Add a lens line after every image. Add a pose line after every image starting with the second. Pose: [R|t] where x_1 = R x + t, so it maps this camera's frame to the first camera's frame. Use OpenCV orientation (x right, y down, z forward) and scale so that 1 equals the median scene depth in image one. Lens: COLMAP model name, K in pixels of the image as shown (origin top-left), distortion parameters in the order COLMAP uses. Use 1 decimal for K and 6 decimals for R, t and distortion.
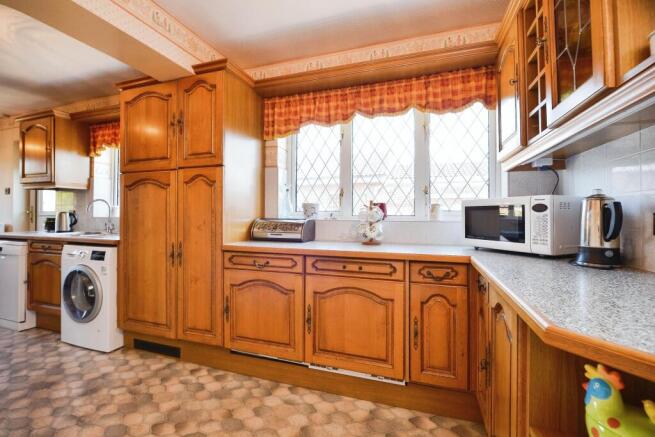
lens RADIAL K [[291.4, 0, 319.8], [0, 291.4, 212.1], [0, 0, 1]] dist [-0.014291, -0.000206]
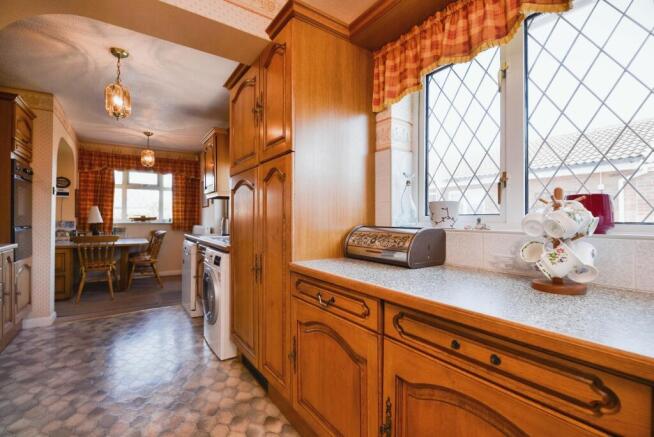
lens RADIAL K [[291.5, 0, 327.0], [0, 291.5, 218.5], [0, 0, 1]] dist [-0.015927, -0.000481]
pose [[0.812726, -0.000330, -0.582645, 0.127925], [0.000720, 1.000000, 0.000439, 0.003905], [0.582645, -0.000776, 0.812726, 0.396110]]
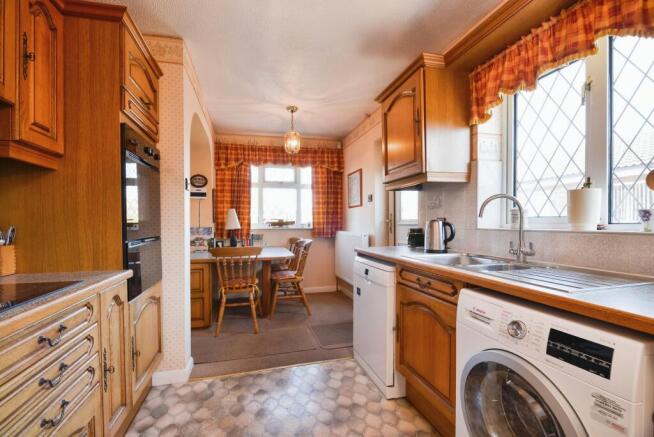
lens RADIAL K [[292.0, 0, 326.0], [0, 292.0, 224.7], [0, 0, 1]] dist [0.000345, -0.000083]
pose [[0.566861, 0.000938, -0.823813, -0.650219], [0.013685, 0.999851, 0.010555, -0.001186], [0.823700, -0.017257, 0.566763, 0.572256]]
